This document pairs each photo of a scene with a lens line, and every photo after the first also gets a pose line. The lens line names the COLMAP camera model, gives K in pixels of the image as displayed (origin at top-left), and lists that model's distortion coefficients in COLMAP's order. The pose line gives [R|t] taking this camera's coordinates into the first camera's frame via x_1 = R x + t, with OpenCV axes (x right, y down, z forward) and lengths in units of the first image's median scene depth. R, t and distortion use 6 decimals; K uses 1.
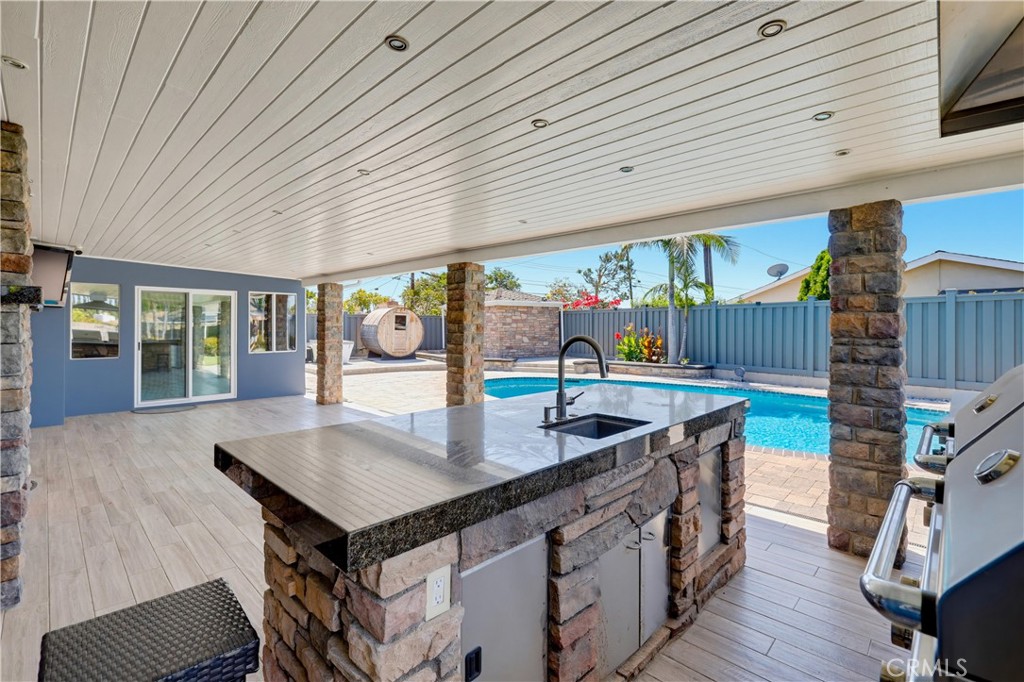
lens RADIAL K [[466.5, 0, 512.6], [0, 466.5, 325.5], [0, 0, 1]] dist [0.000418, 0.000075]
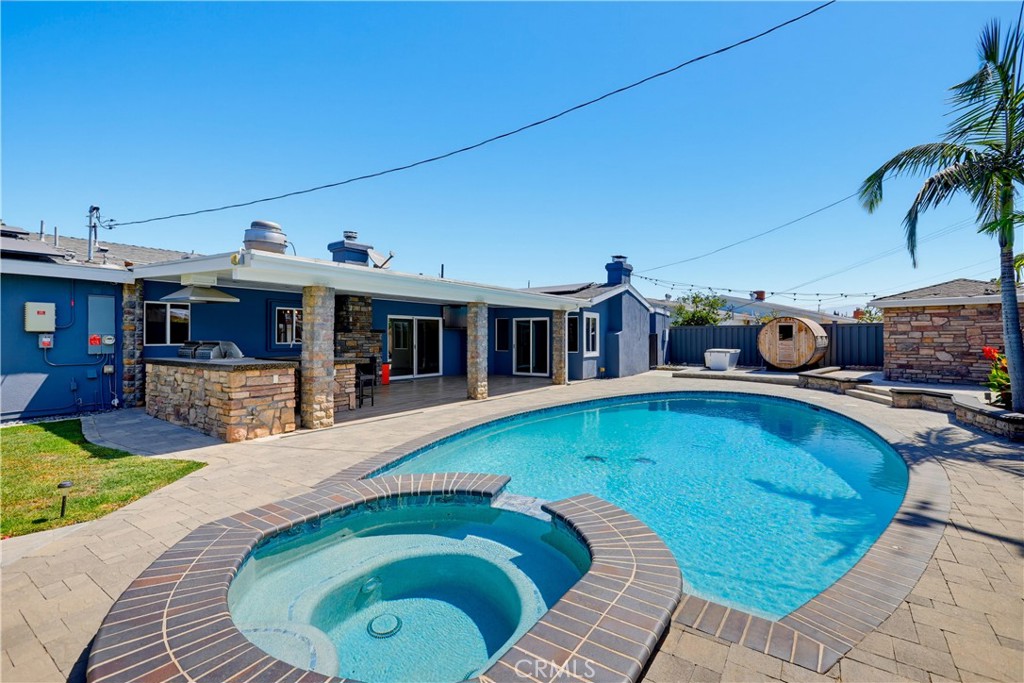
lens RADIAL K [[456.1, 0, 513.4], [0, 456.1, 336.9], [0, 0, 1]] dist [0.000768, 0.000225]
pose [[0.164447, -0.001583, -0.986385, 0.579328], [0.003169, 0.999994, -0.001077, 0.001730], [0.986381, -0.002949, 0.164451, 0.298726]]
